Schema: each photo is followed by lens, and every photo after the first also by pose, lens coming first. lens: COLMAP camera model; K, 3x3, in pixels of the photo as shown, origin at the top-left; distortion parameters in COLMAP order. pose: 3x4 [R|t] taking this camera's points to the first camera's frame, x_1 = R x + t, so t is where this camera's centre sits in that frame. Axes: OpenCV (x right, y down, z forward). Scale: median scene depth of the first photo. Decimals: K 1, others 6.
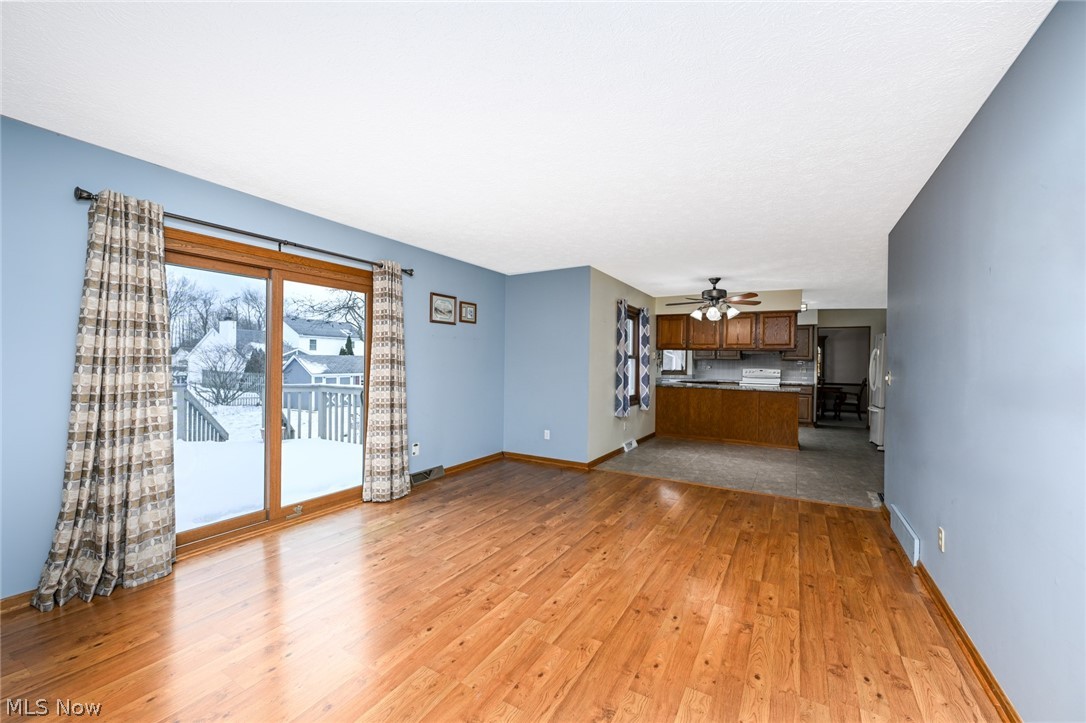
lens RADIAL K [[434.6, 0, 544.3], [0, 434.6, 359.6], [0, 0, 1]] dist [0.000082, -0.000102]
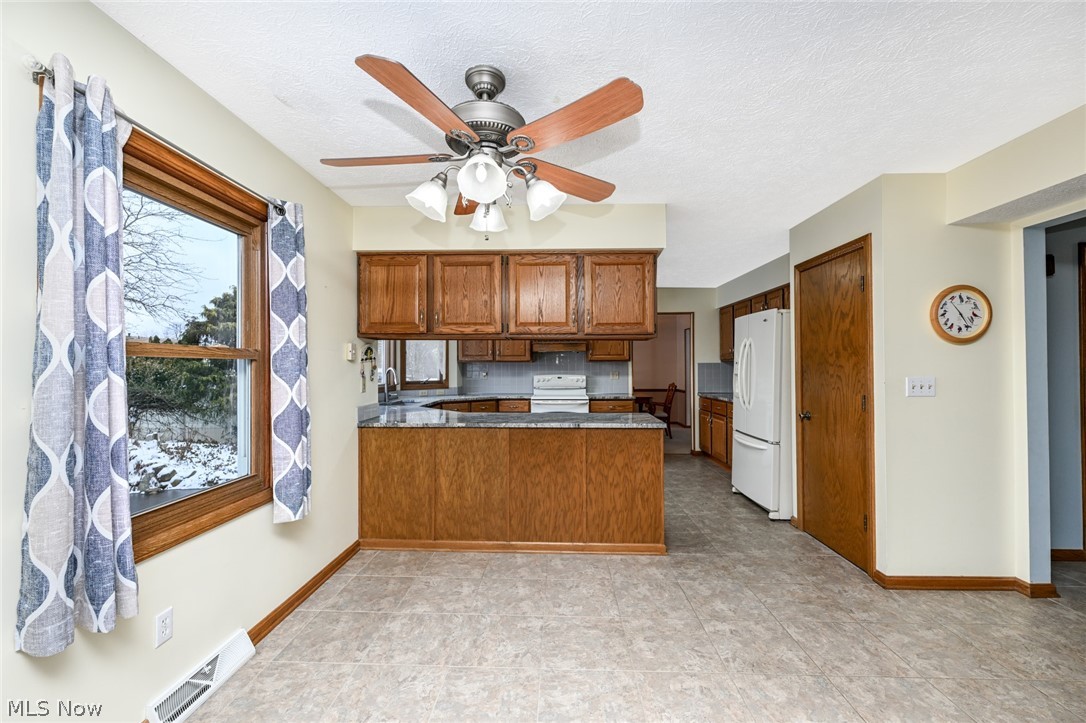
lens RADIAL K [[434.6, 0, 536.4], [0, 434.6, 363.9], [0, 0, 1]] dist [0.000082, -0.000102]
pose [[0.889761, -0.016007, 0.456146, 0.413345], [0.017043, 0.999853, 0.001844, 0.007320], [-0.456109, 0.006134, 0.889903, 1.050441]]
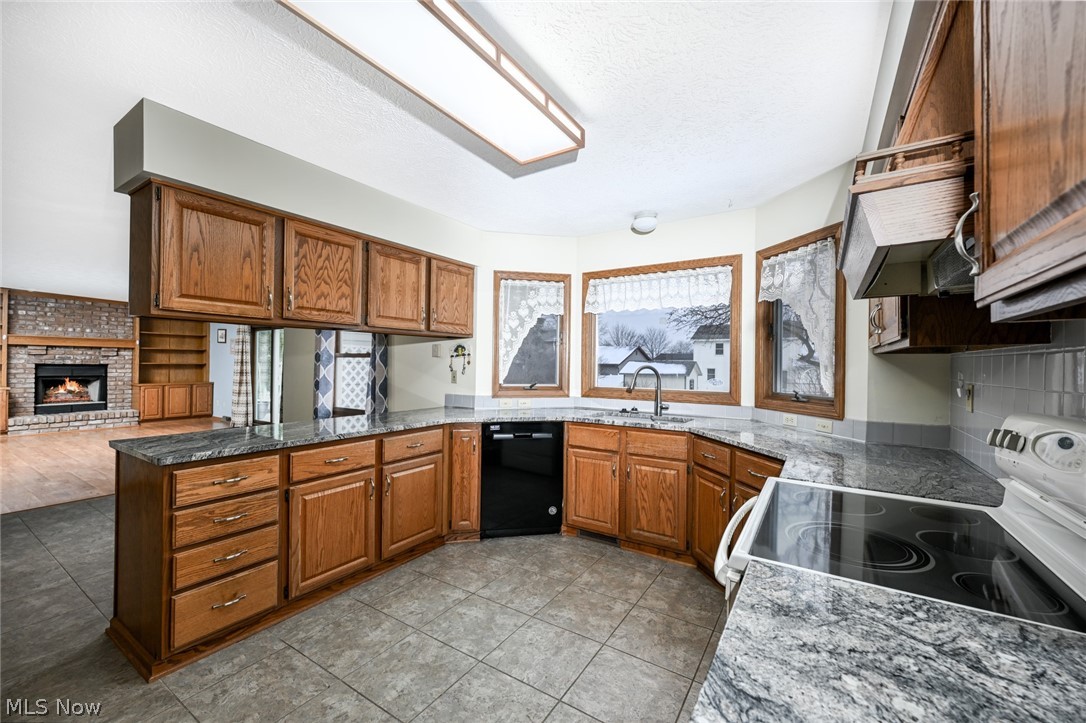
lens RADIAL K [[434.6, 0, 543.9], [0, 434.6, 363.5], [0, 0, 1]] dist [0.000082, -0.000102]
pose [[-0.047519, -0.018086, -0.998707, 1.439276], [-0.011332, 0.999781, -0.017566, 0.025527], [0.998806, 0.010483, -0.047713, 2.145531]]
